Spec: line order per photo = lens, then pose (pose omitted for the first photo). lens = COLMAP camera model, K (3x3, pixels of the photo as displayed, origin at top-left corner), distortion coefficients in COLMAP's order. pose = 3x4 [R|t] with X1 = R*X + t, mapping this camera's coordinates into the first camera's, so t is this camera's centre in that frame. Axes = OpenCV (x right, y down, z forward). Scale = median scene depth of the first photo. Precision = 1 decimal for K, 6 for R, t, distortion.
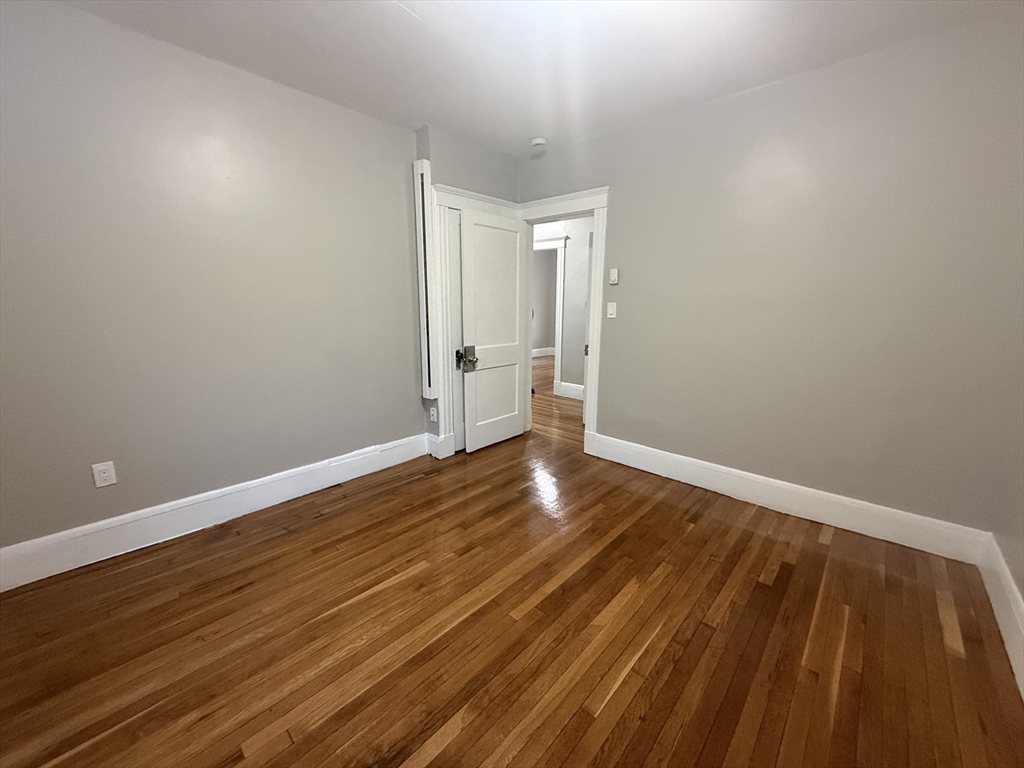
lens RADIAL K [[406.1, 0, 510.0], [0, 406.1, 381.9], [0, 0, 1]] dist [-0.002014, 0.001270]
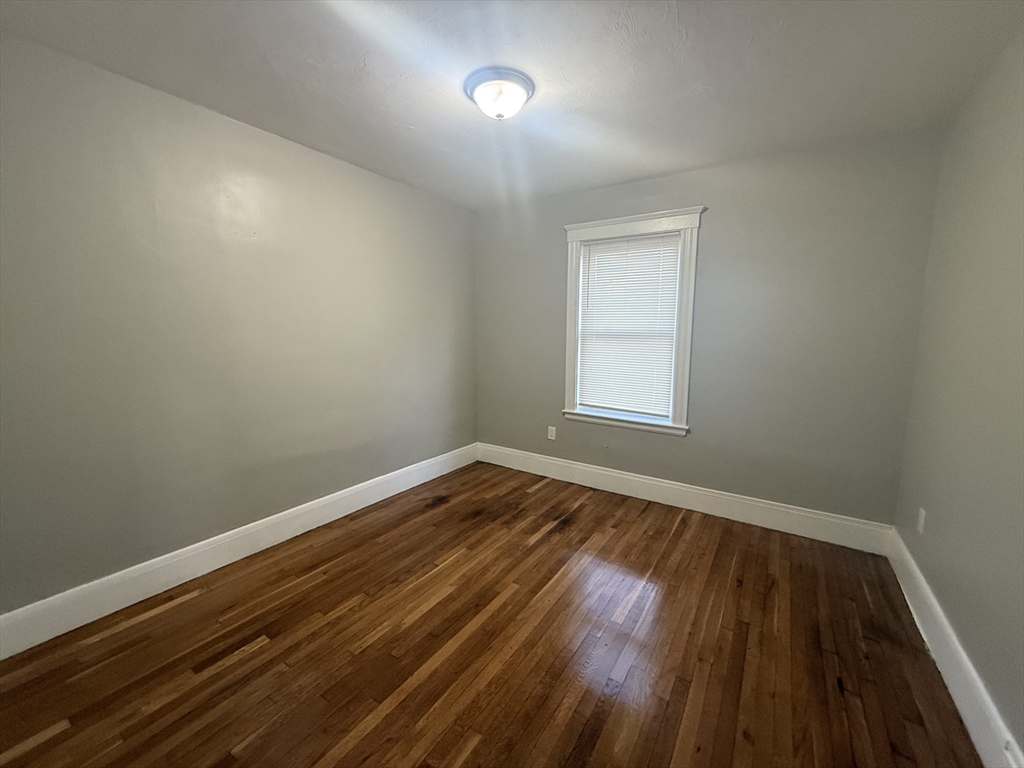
lens RADIAL K [[406.1, 0, 510.9], [0, 406.1, 378.2], [0, 0, 1]] dist [-0.002014, 0.001270]
pose [[-0.987500, 0.006226, -0.157498, 0.223343], [-0.042960, 0.950758, 0.306942, -0.455012], [0.151653, 0.309871, -0.938606, 1.984197]]
